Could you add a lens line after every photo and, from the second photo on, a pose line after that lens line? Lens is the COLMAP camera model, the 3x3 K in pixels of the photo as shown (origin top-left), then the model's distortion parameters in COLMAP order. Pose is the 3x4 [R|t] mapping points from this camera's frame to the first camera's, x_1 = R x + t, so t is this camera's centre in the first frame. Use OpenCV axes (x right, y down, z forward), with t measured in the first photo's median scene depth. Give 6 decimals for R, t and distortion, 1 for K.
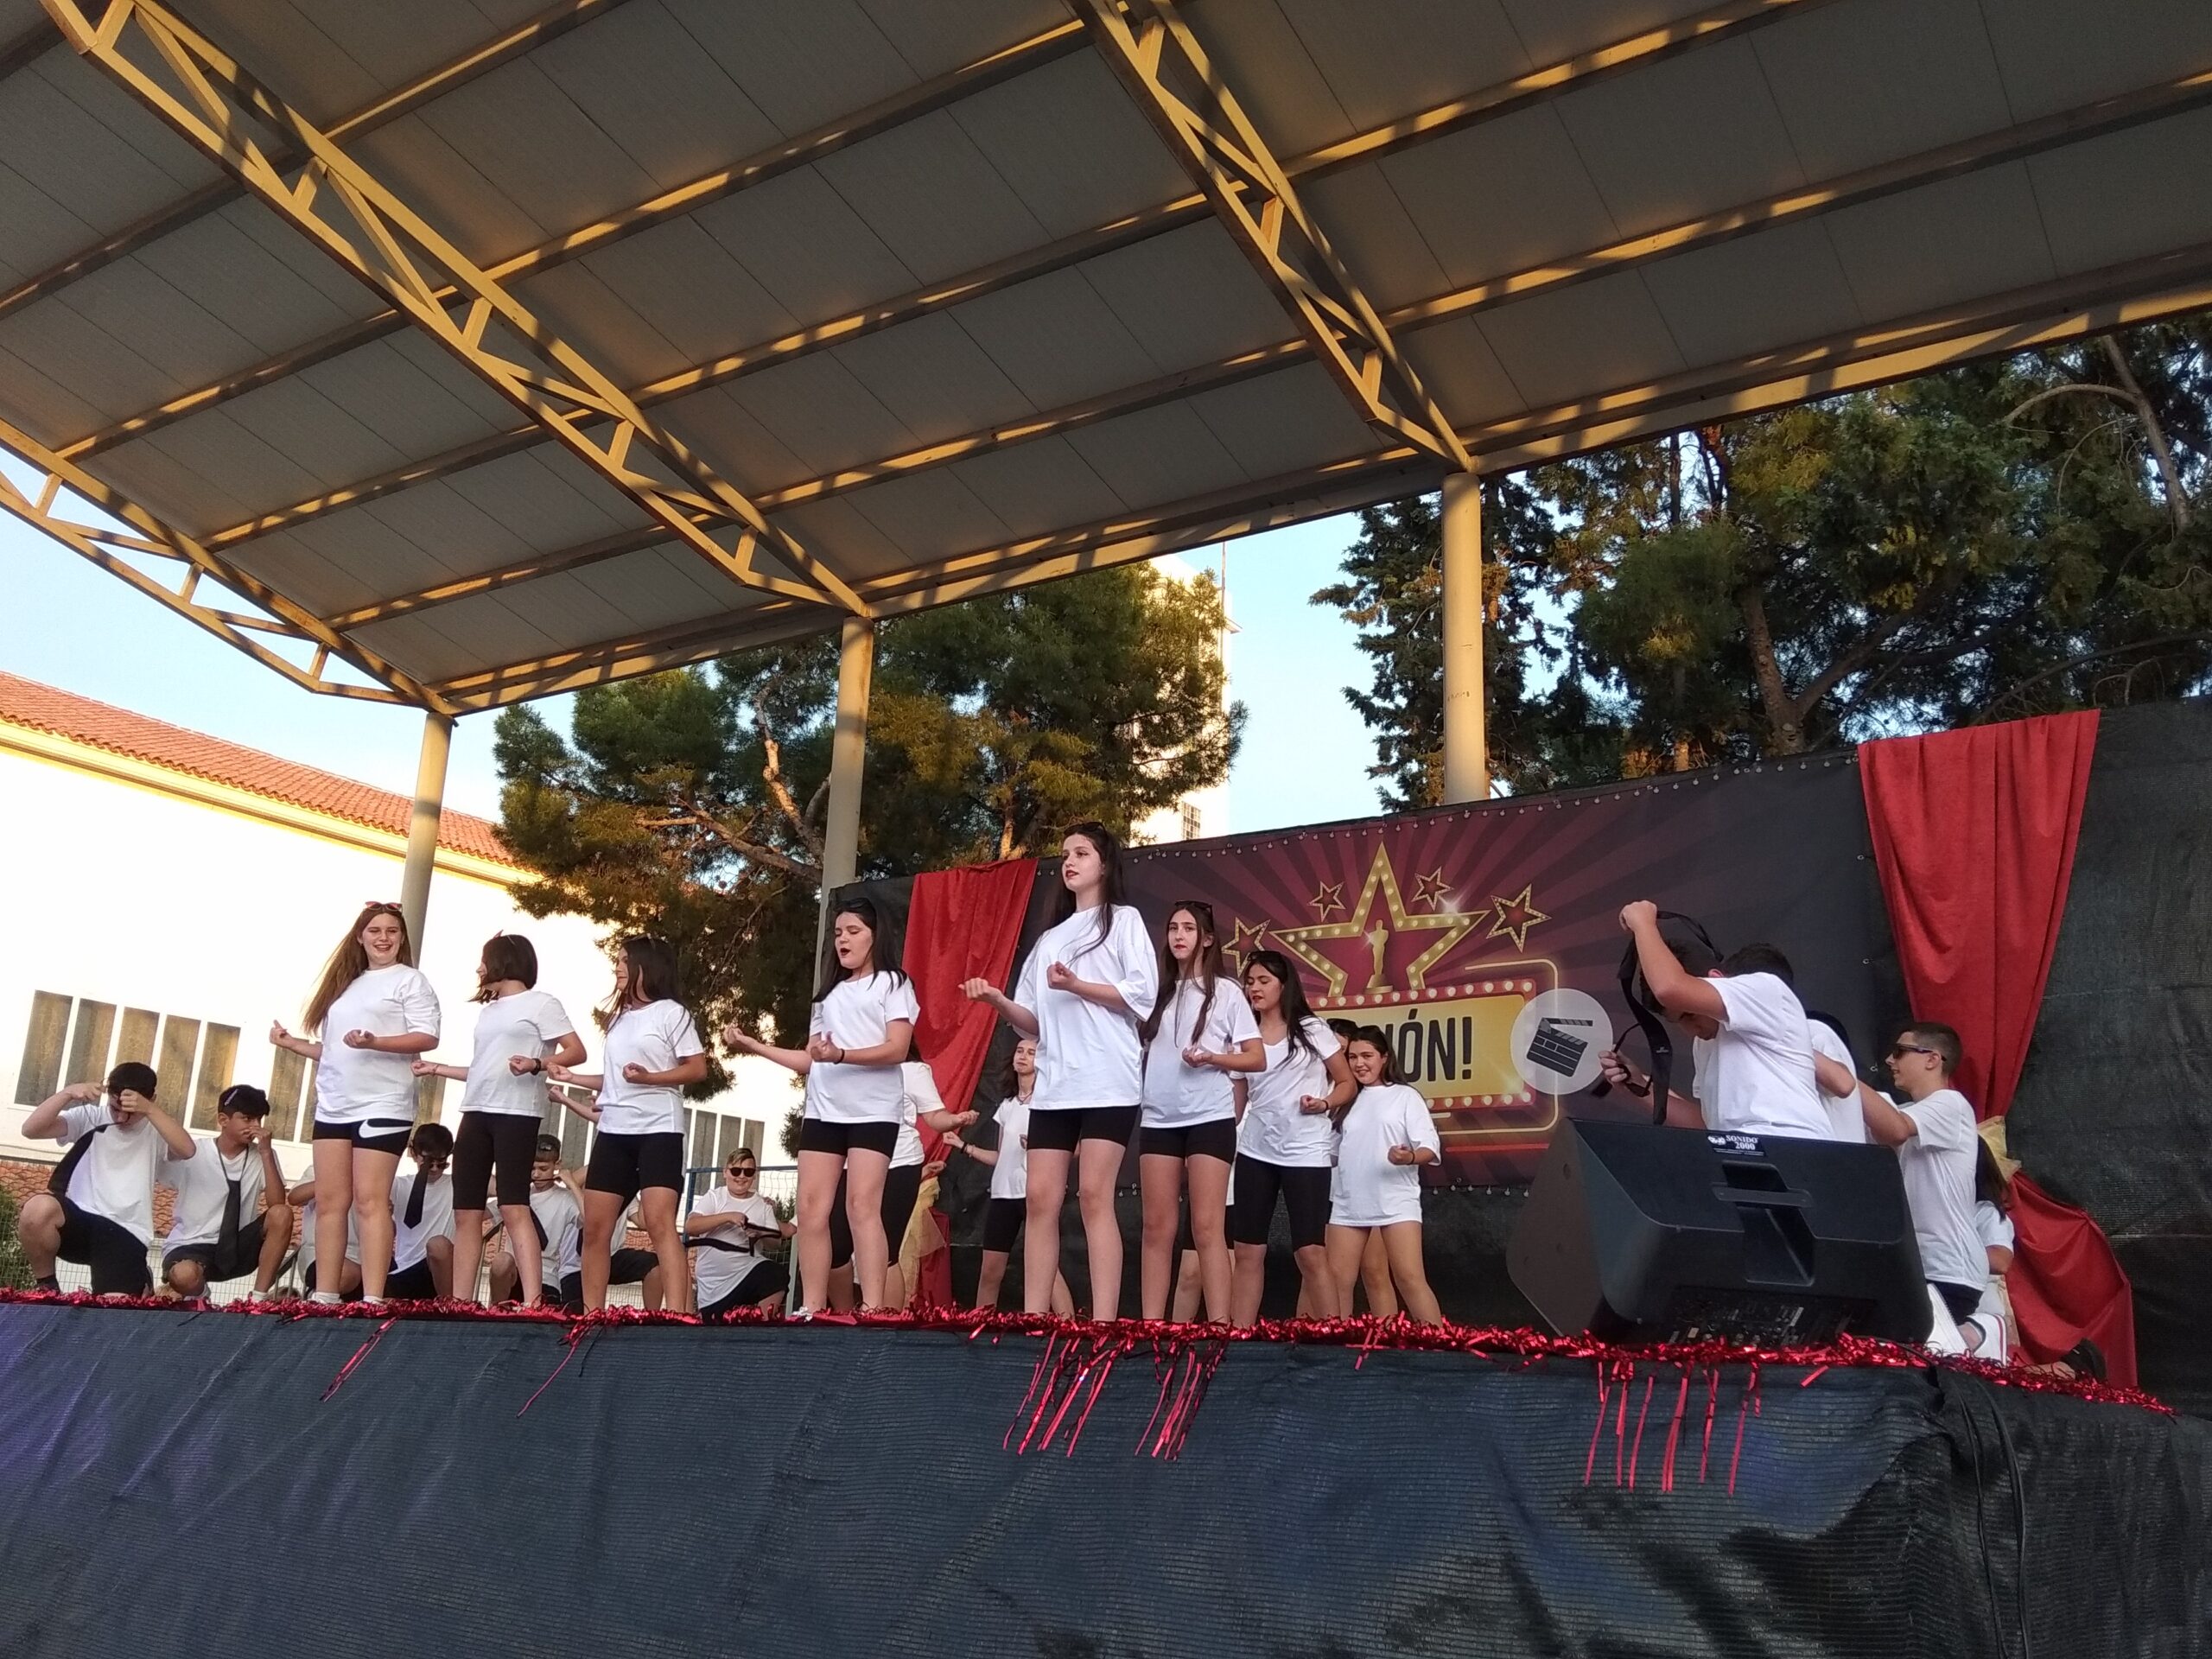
lens RADIAL K [[1828.4, 0, 1091.0], [0, 1828.4, 835.7], [0, 0, 1]] dist [0.102908, -0.185713]
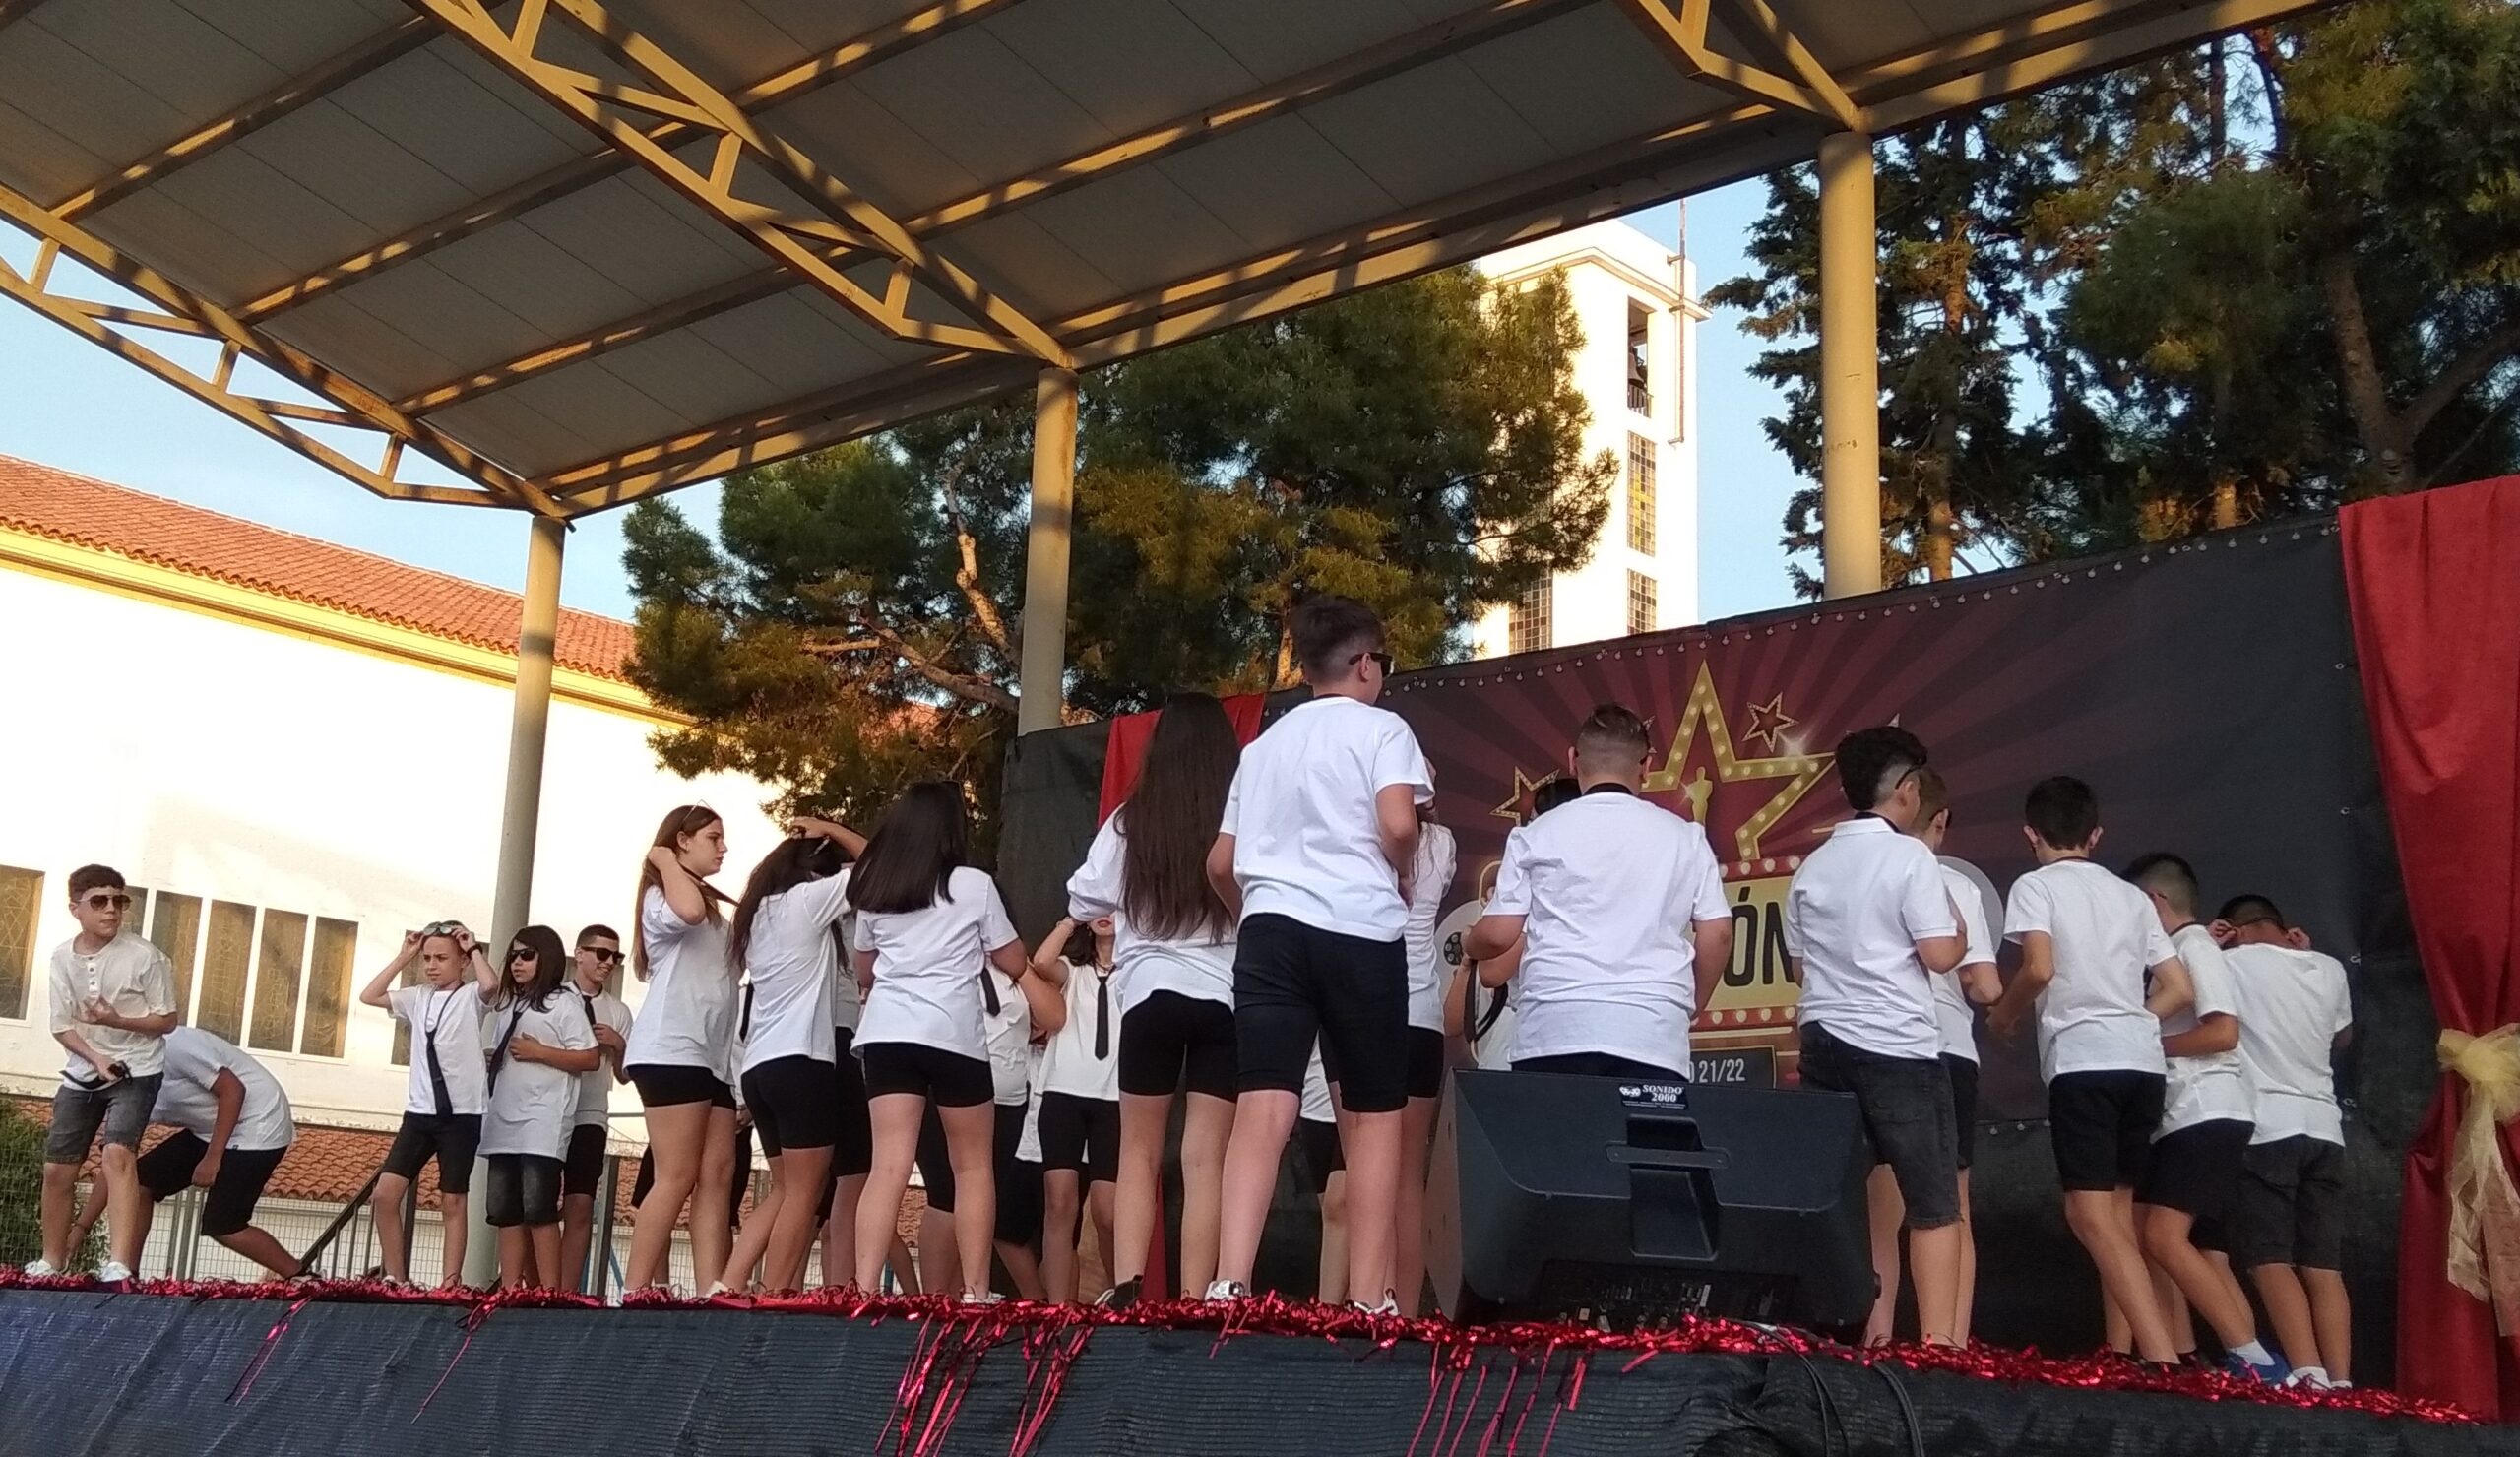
lens RADIAL K [[2654.1, 0, 1219.7], [0, 2654.1, 738.4], [0, 0, 1]] dist [0.123492, -0.275773]
pose [[0.988600, -0.030898, -0.147363, 0.088513], [0.038341, 0.998114, 0.047938, -0.017665], [0.145604, -0.053041, 0.987920, -0.064638]]
